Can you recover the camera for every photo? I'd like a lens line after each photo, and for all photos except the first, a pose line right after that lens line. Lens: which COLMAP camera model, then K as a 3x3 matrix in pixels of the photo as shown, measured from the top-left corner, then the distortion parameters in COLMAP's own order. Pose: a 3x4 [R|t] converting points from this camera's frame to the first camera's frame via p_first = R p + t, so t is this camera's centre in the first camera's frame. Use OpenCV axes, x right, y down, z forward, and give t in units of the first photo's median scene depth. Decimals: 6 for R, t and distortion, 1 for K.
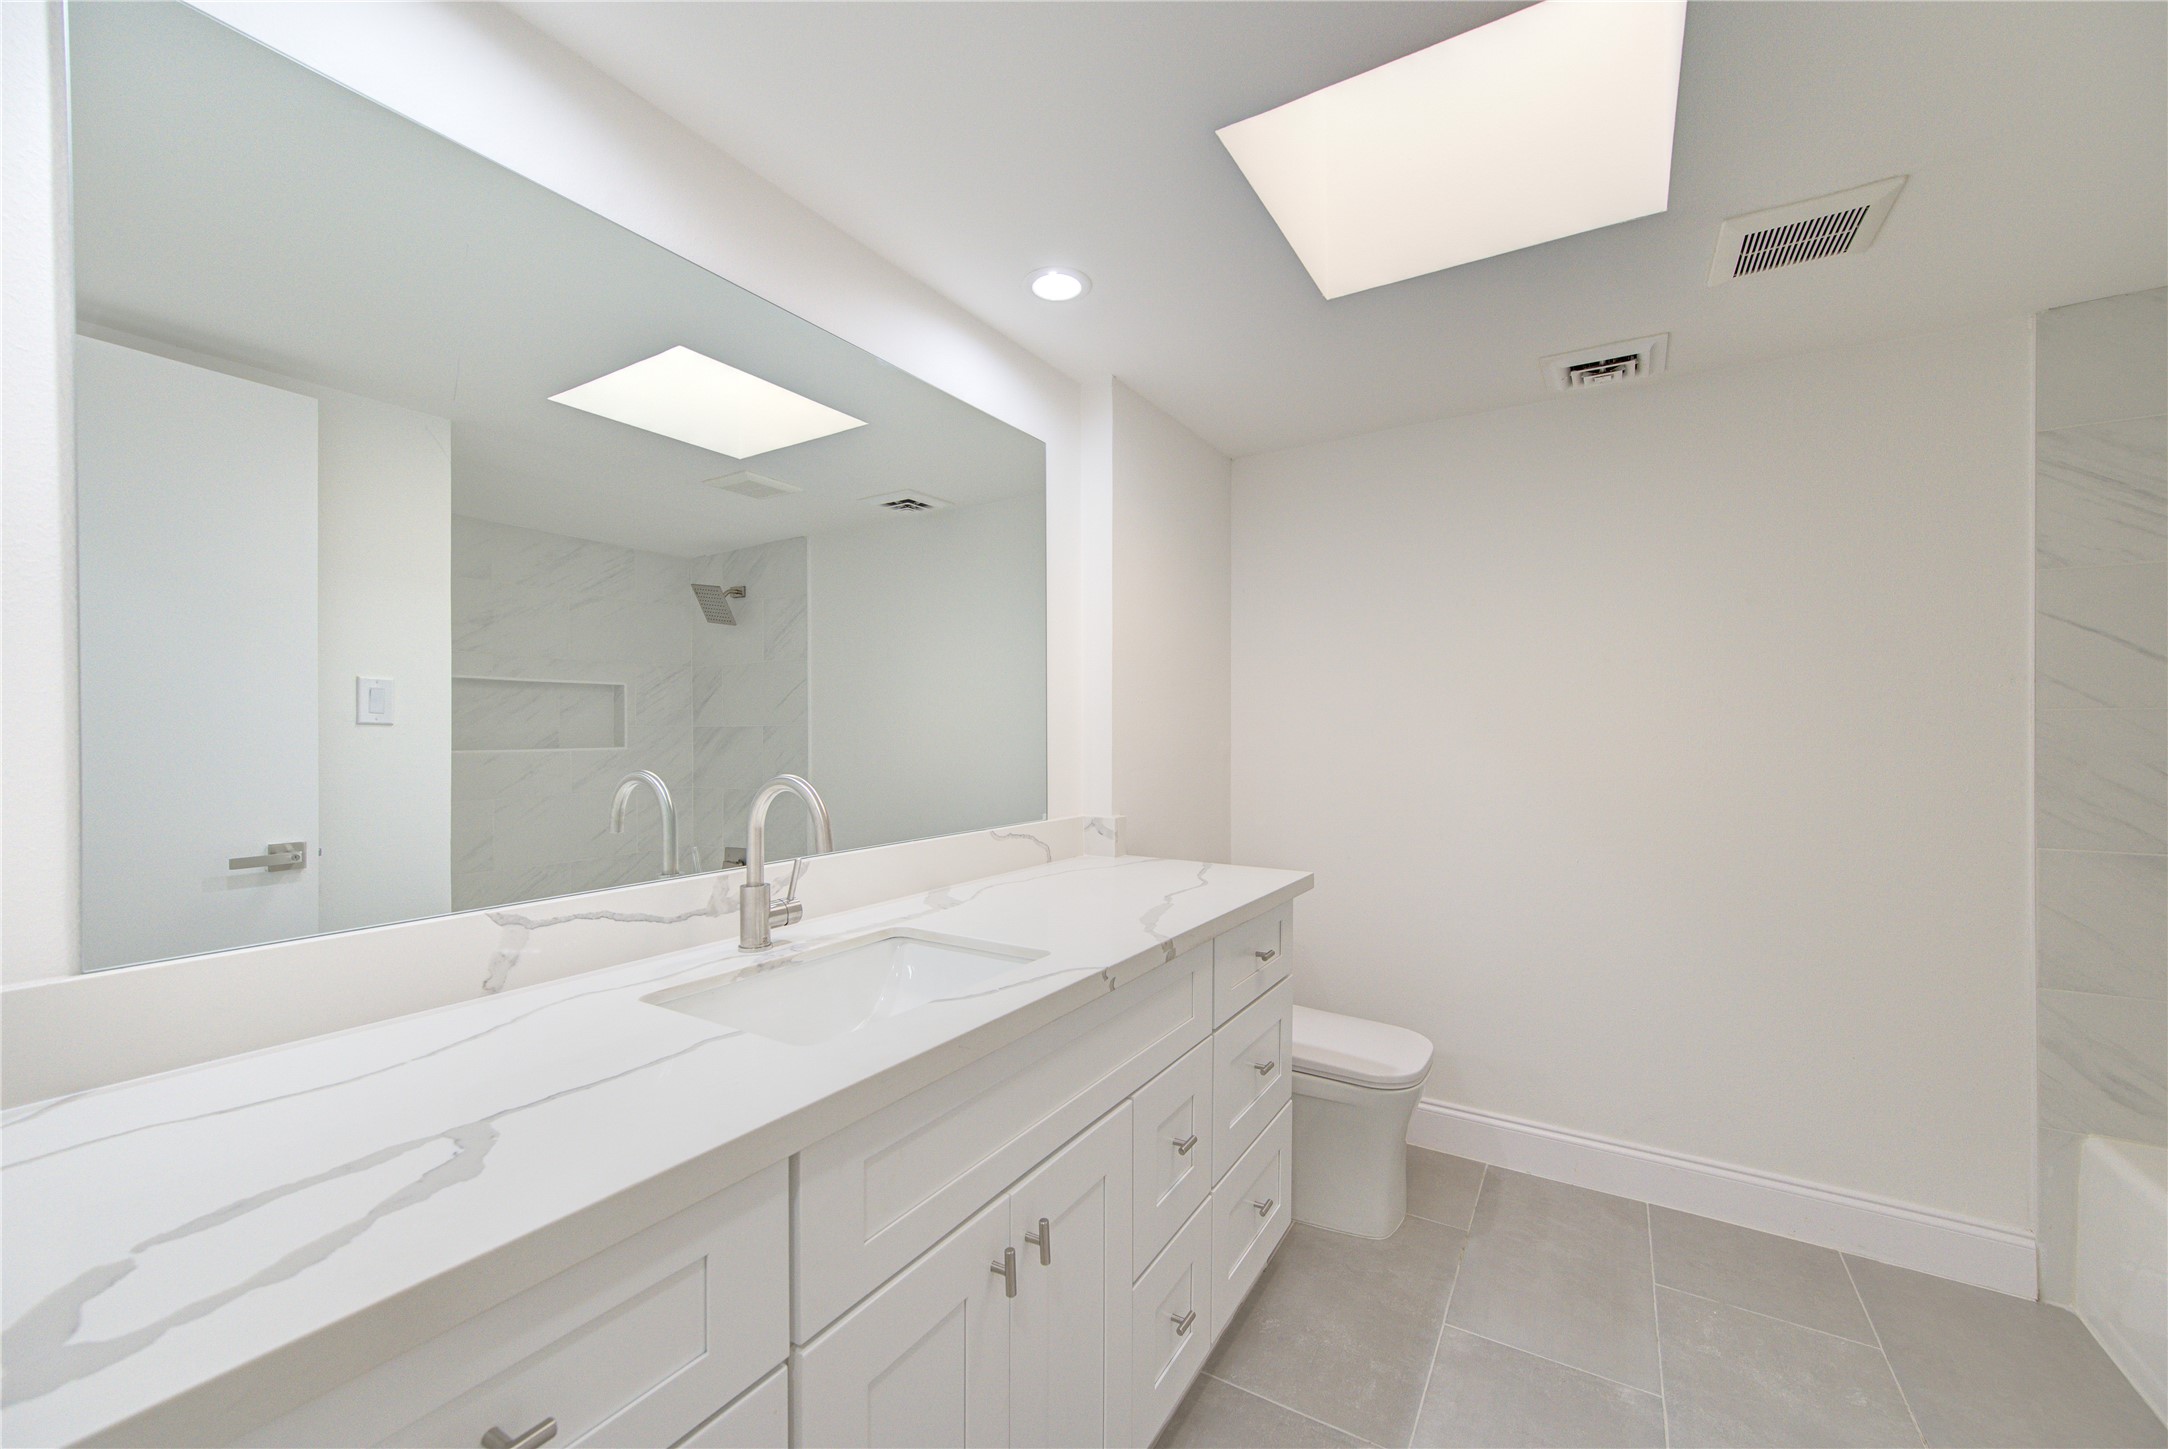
lens RADIAL K [[841.9, 0, 1084.0], [0, 841.9, 724.5], [0, 0, 1]] dist [-0.000293, -0.000060]
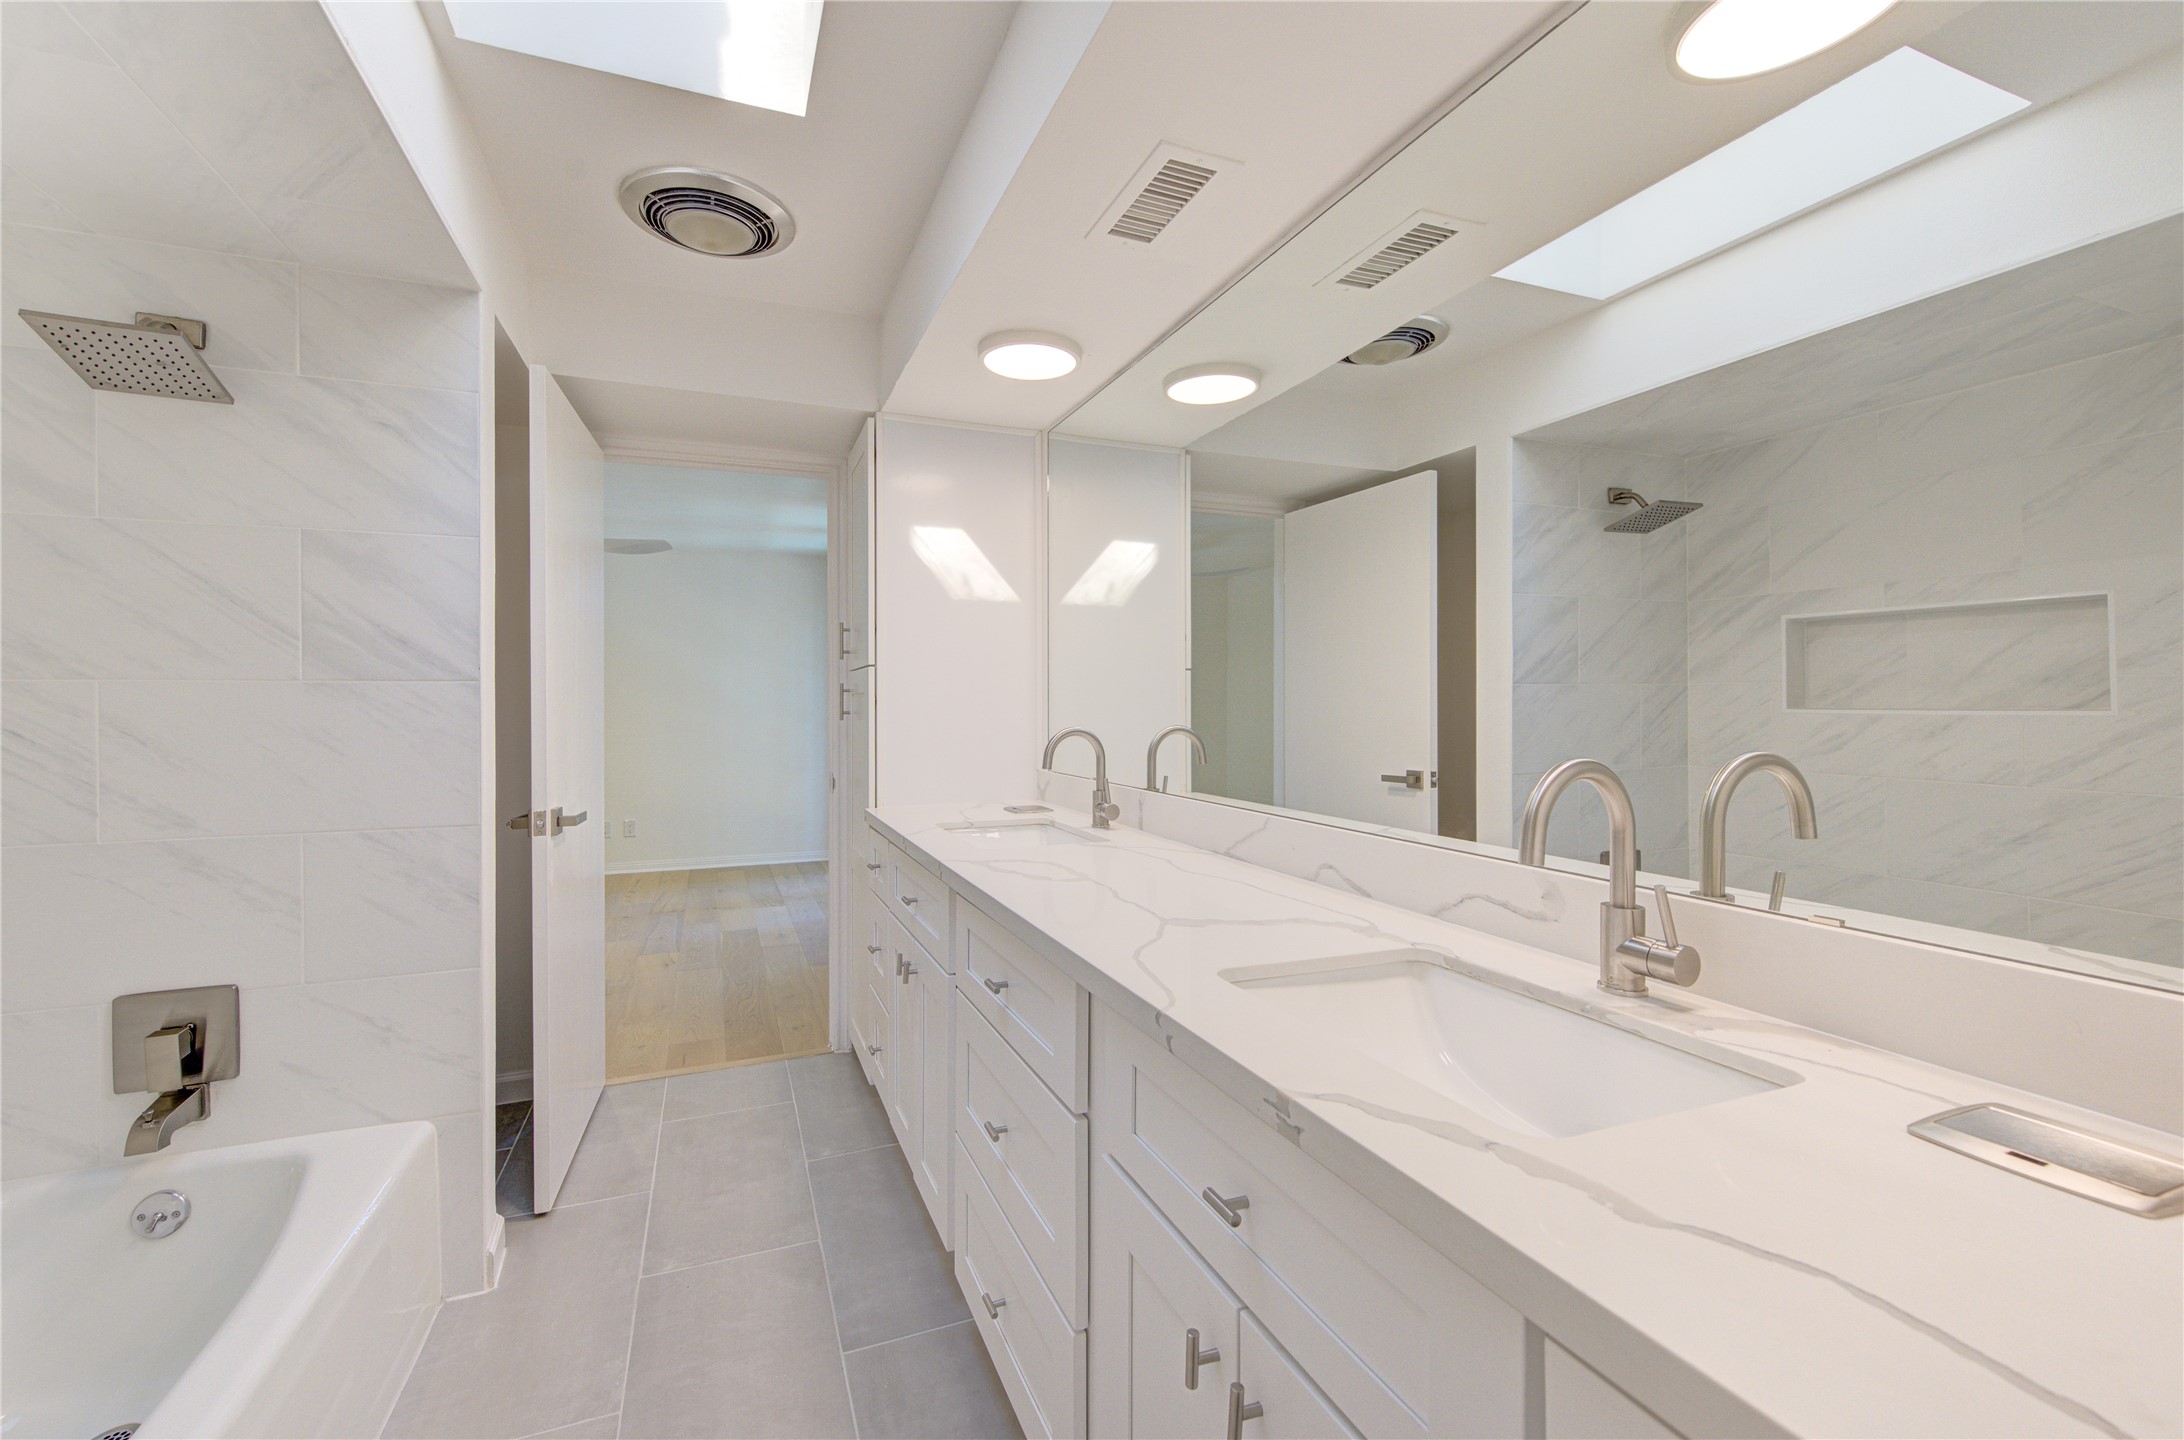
lens RADIAL K [[931.2, 0, 1092.0], [0, 931.2, 720.0], [0, 0, 1]] dist [0.000411, 0.000015]
pose [[-0.590455, 0.010551, -0.807002, 0.755438], [-0.002784, 0.999882, 0.015110, 0.025315], [0.807066, 0.011169, -0.590356, 1.537197]]
